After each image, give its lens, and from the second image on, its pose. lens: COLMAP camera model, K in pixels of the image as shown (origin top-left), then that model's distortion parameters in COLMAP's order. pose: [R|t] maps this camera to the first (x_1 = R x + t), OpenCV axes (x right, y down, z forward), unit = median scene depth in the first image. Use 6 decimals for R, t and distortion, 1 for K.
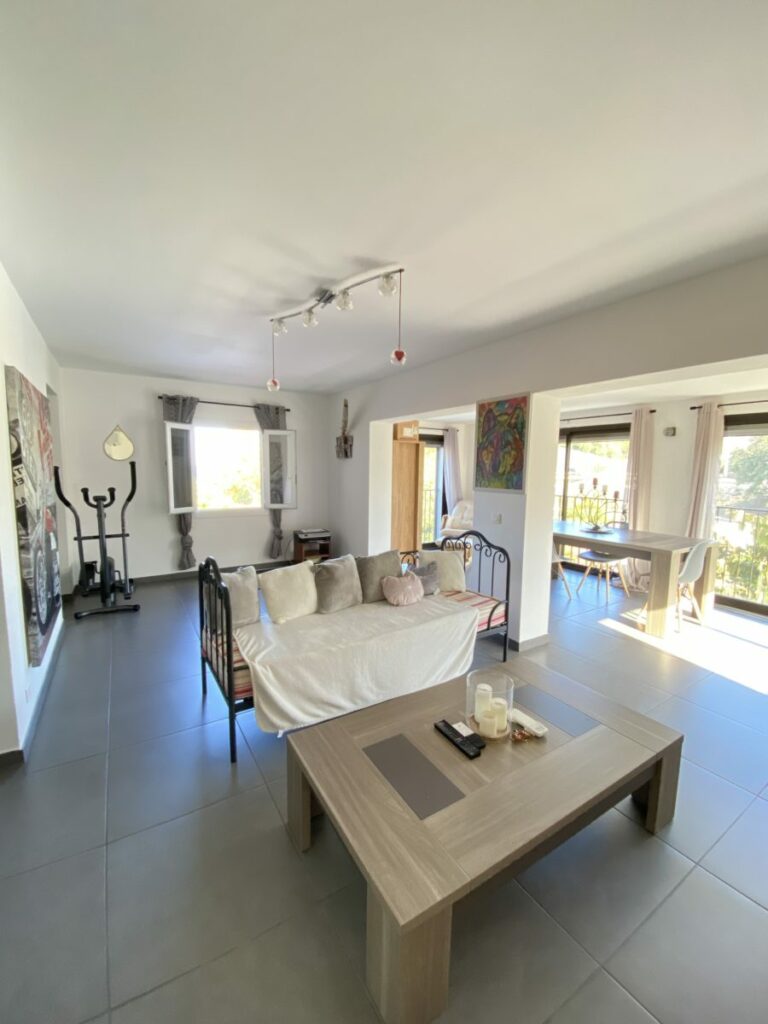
lens RADIAL K [[417.1, 0, 382.5], [0, 417.1, 510.7], [0, 0, 1]] dist [-0.011937, -0.007314]
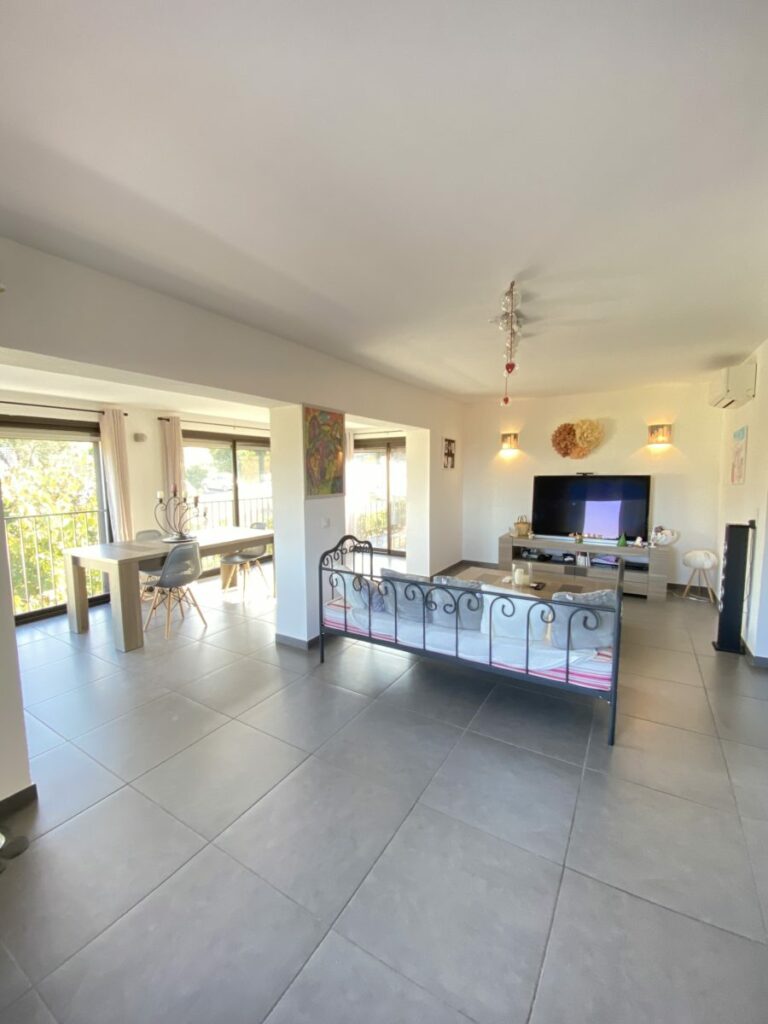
lens RADIAL K [[417.1, 0, 385.7], [0, 417.1, 515.5], [0, 0, 1]] dist [-0.011937, -0.007314]
pose [[-0.454933, -0.101230, 0.884753, -0.731053], [0.093154, 0.982658, 0.160331, -0.156786], [-0.885640, 0.155358, -0.437614, 1.344441]]
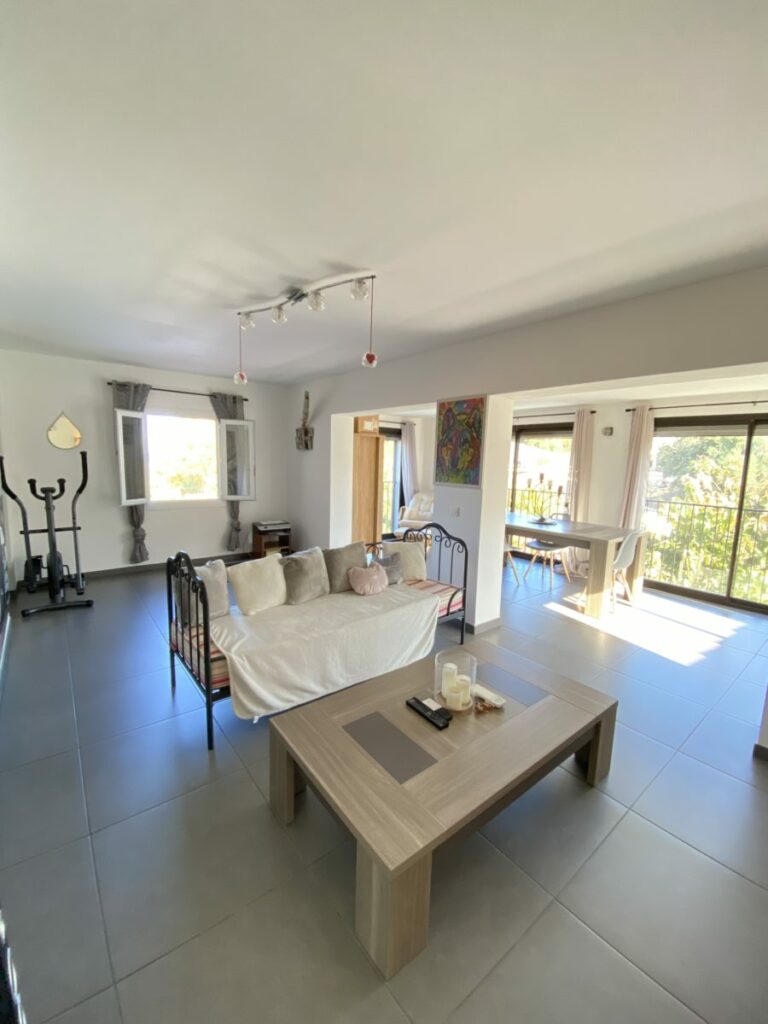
lens RADIAL K [[417.1, 0, 383.5], [0, 417.1, 511.0], [0, 0, 1]] dist [-0.011937, -0.007314]
pose [[0.993091, 0.000117, 0.117348, -0.033116], [-0.003099, 0.999677, 0.025229, -0.008968], [-0.117308, -0.025418, 0.992770, -0.037397]]
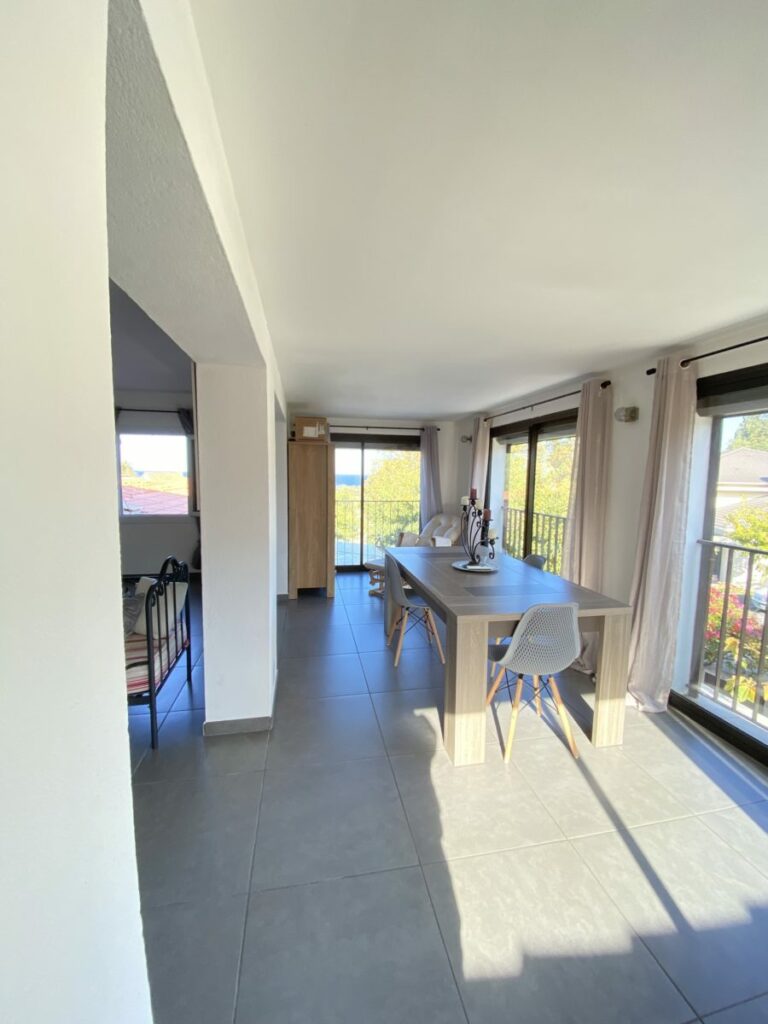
lens RADIAL K [[417.1, 0, 381.2], [0, 417.1, 510.2], [0, 0, 1]] dist [-0.011937, -0.007314]
pose [[0.935121, 0.031925, -0.352889, 0.823519], [-0.039074, 0.999150, -0.013153, -0.039779], [0.352169, 0.026088, 0.935573, 0.432729]]
